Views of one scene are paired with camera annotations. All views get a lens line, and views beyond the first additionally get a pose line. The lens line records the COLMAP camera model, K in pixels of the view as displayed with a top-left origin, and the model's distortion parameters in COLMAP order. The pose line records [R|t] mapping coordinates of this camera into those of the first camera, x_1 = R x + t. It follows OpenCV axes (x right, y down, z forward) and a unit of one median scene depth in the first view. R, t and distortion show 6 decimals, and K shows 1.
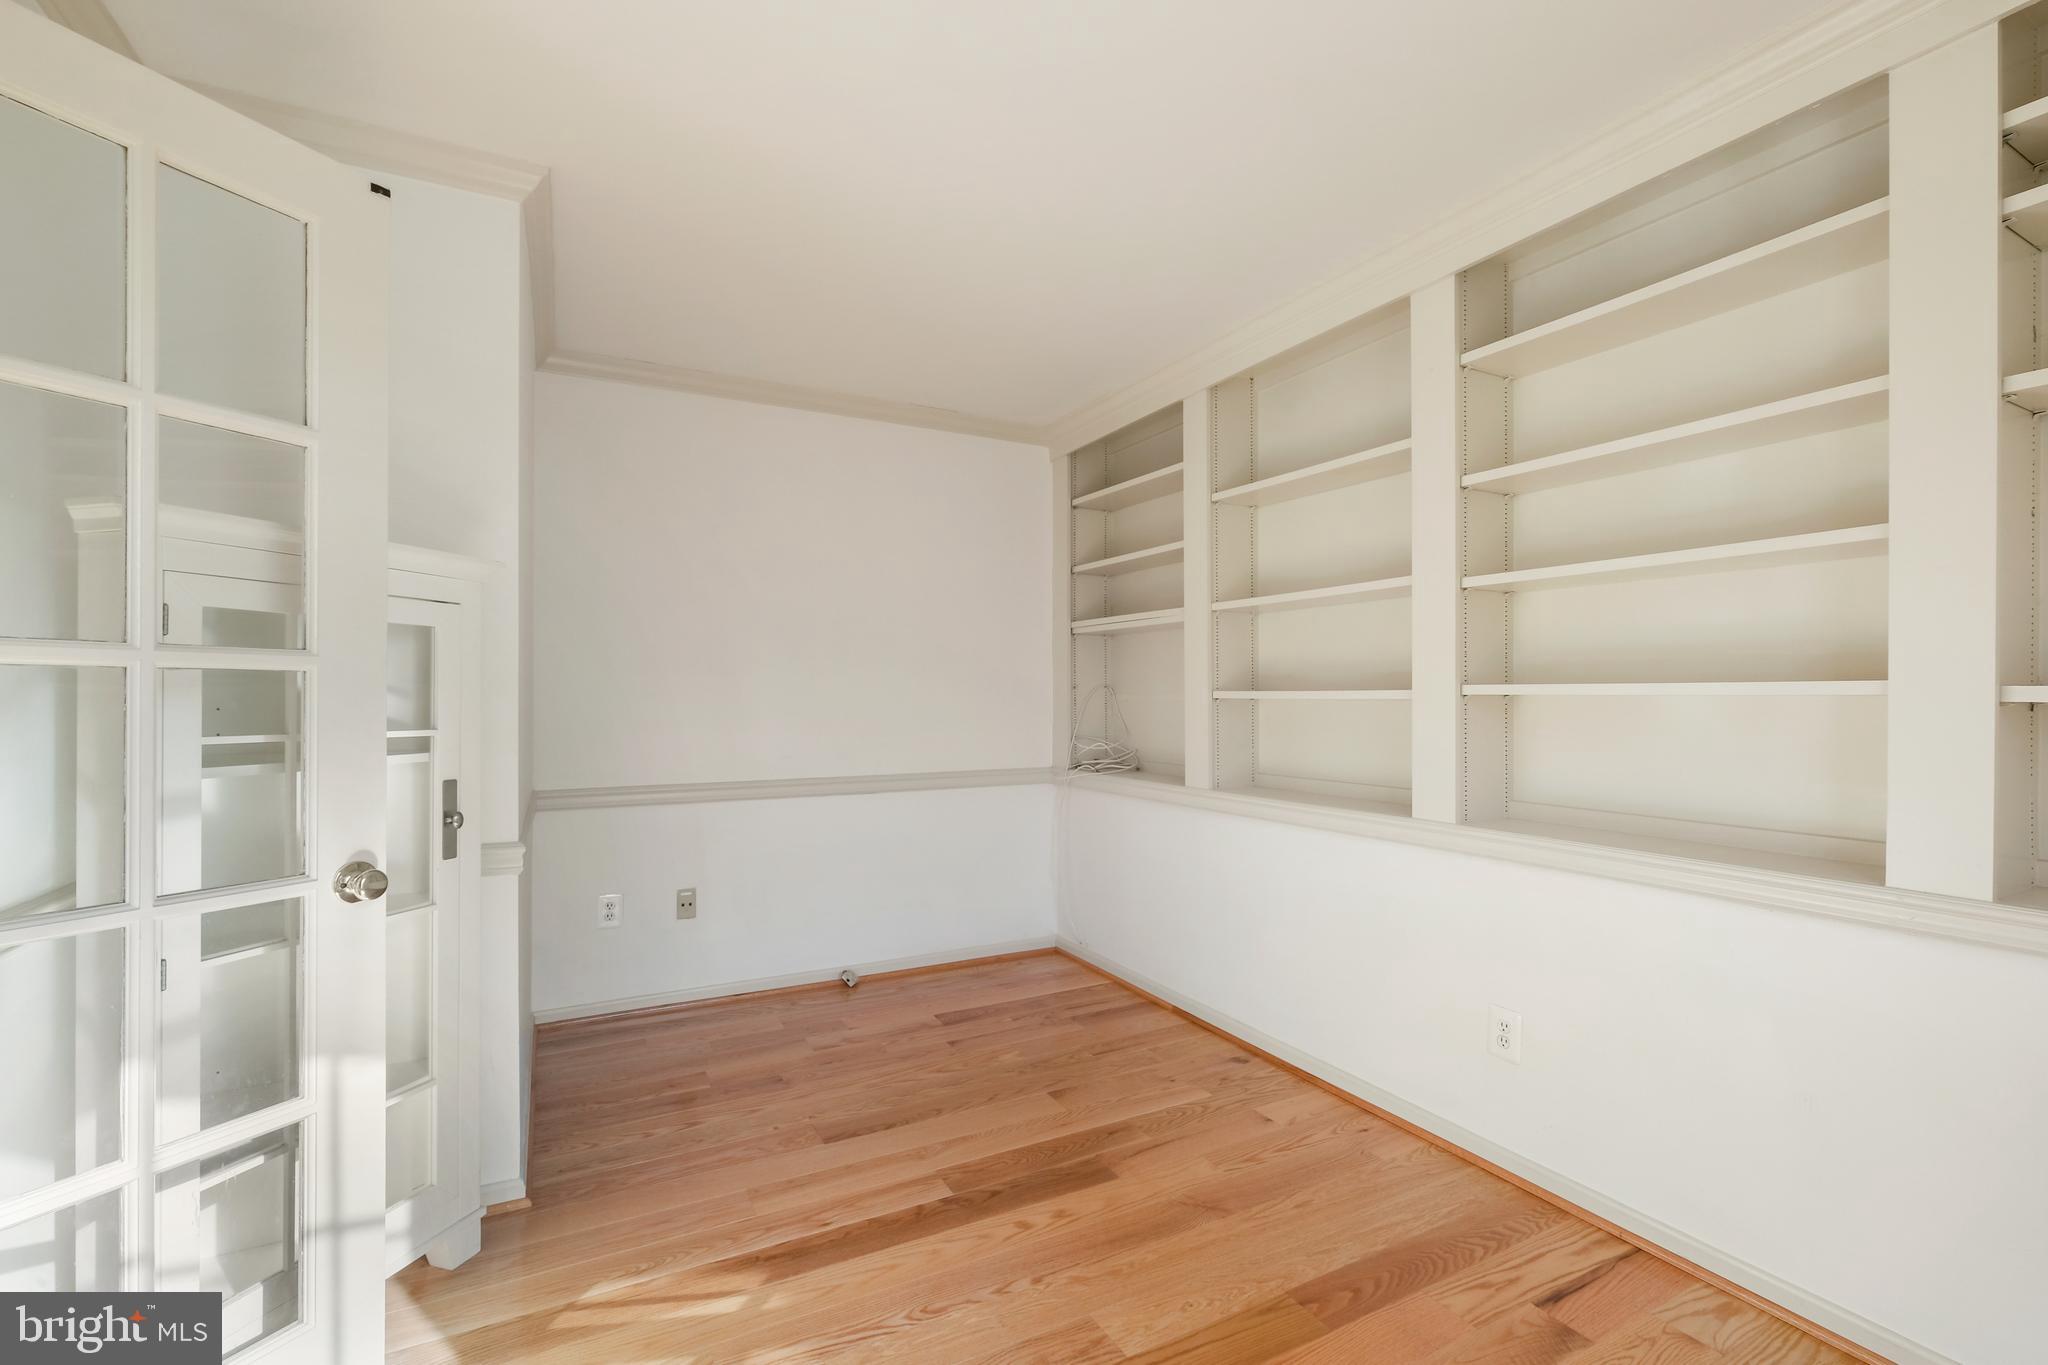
lens RADIAL K [[894.2, 0, 1030.3], [0, 894.2, 685.7], [0, 0, 1]] dist [-0.006786, 0.000816]
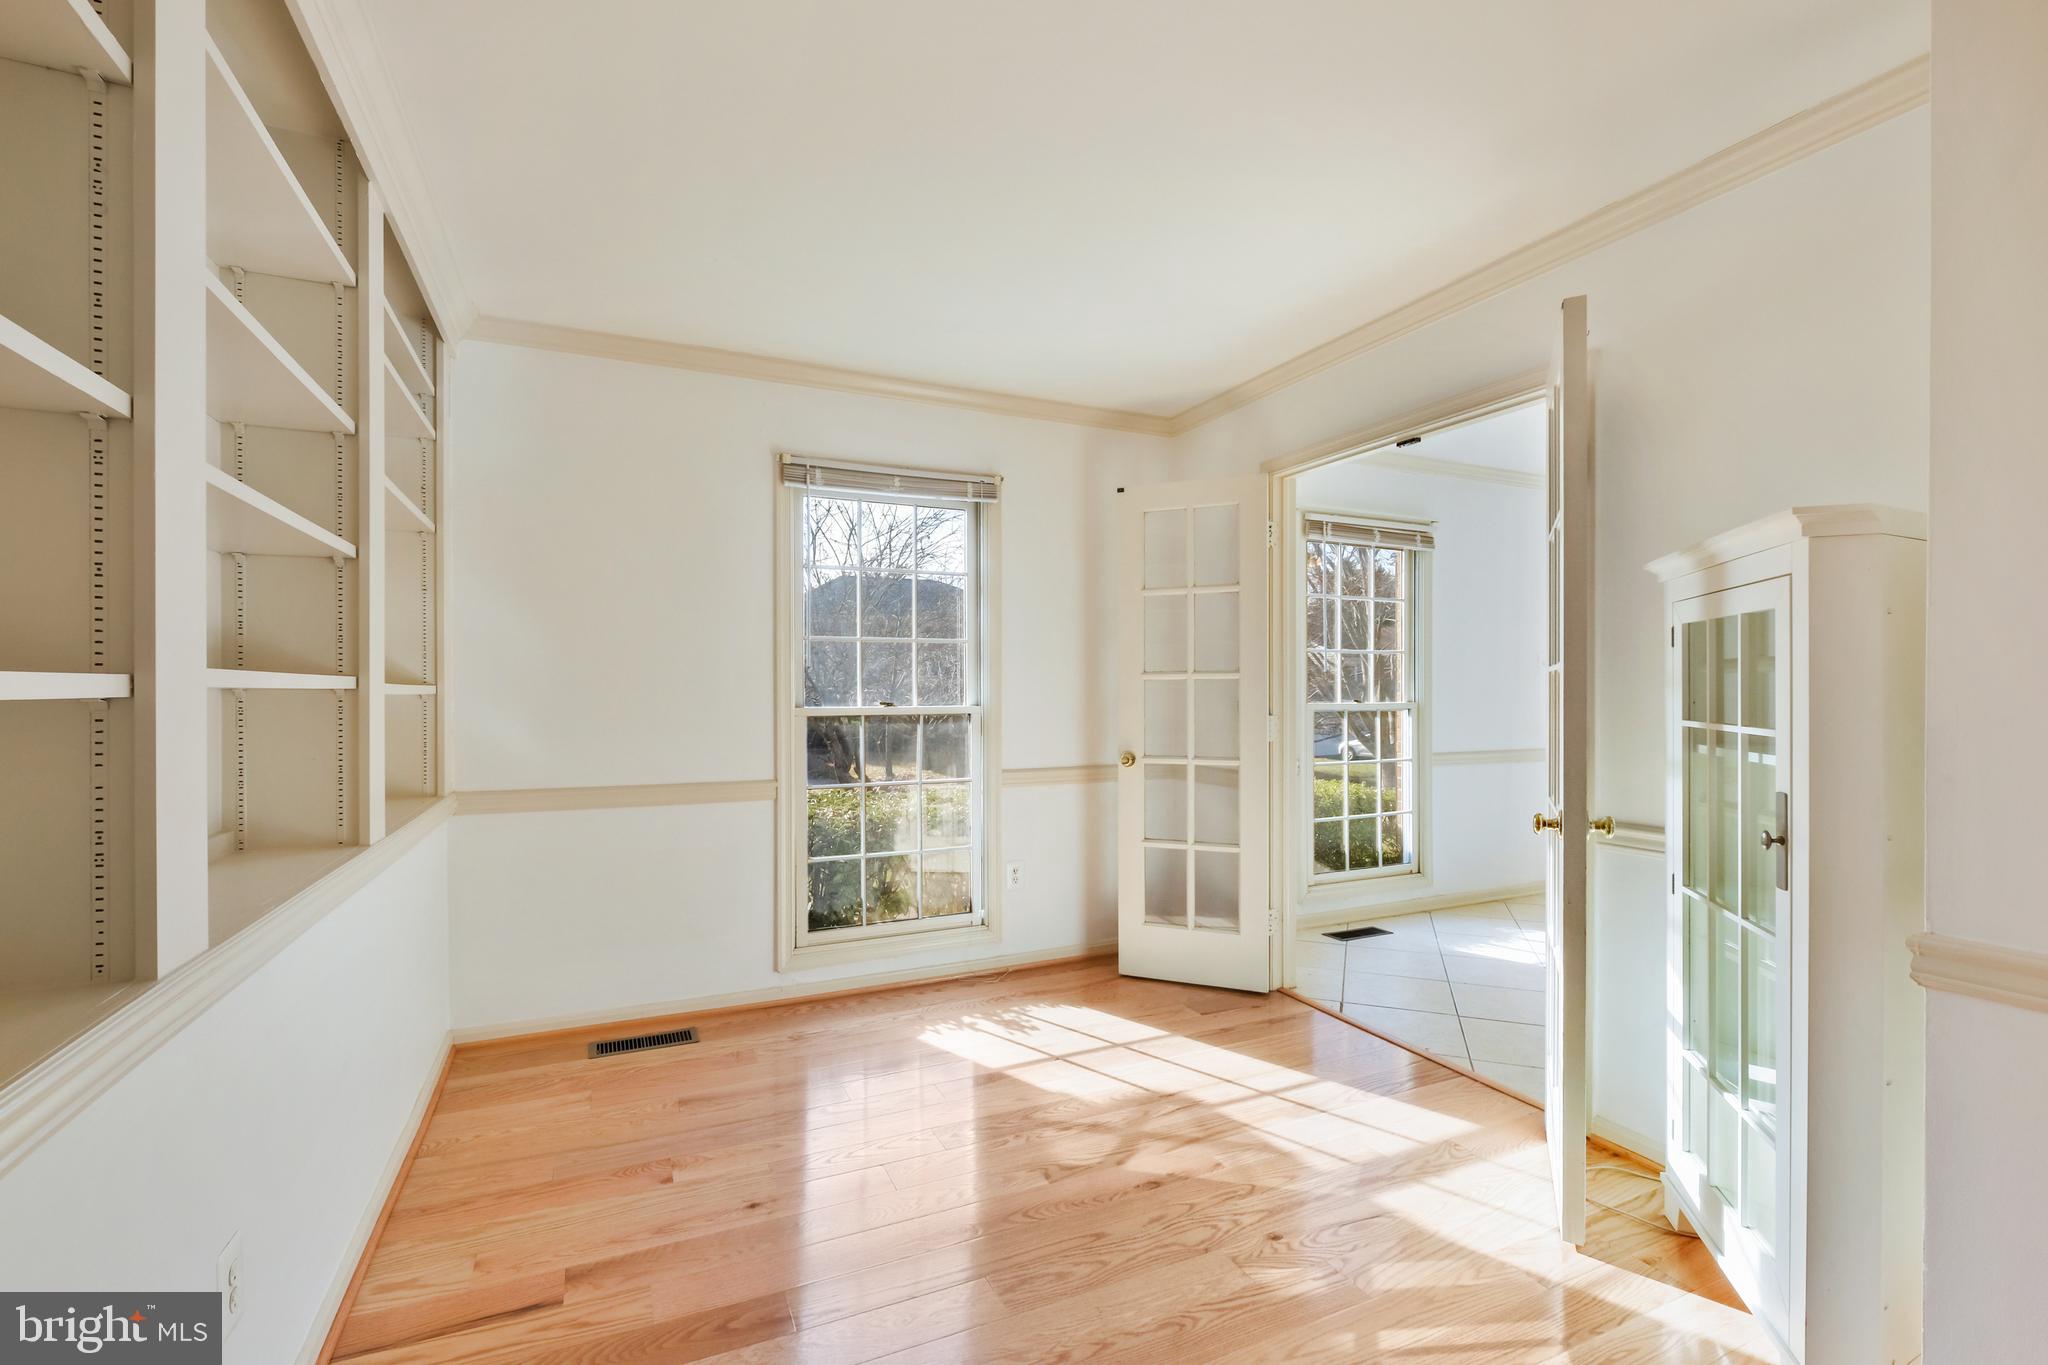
lens RADIAL K [[880.8, 0, 1026.8], [0, 880.8, 691.5], [0, 0, 1]] dist [-0.006476, 0.000056]
pose [[-0.998107, -0.003453, 0.061411, -0.008126], [-0.003763, 0.999981, -0.004928, 0.020474], [-0.061393, -0.005150, -0.998100, 1.970461]]
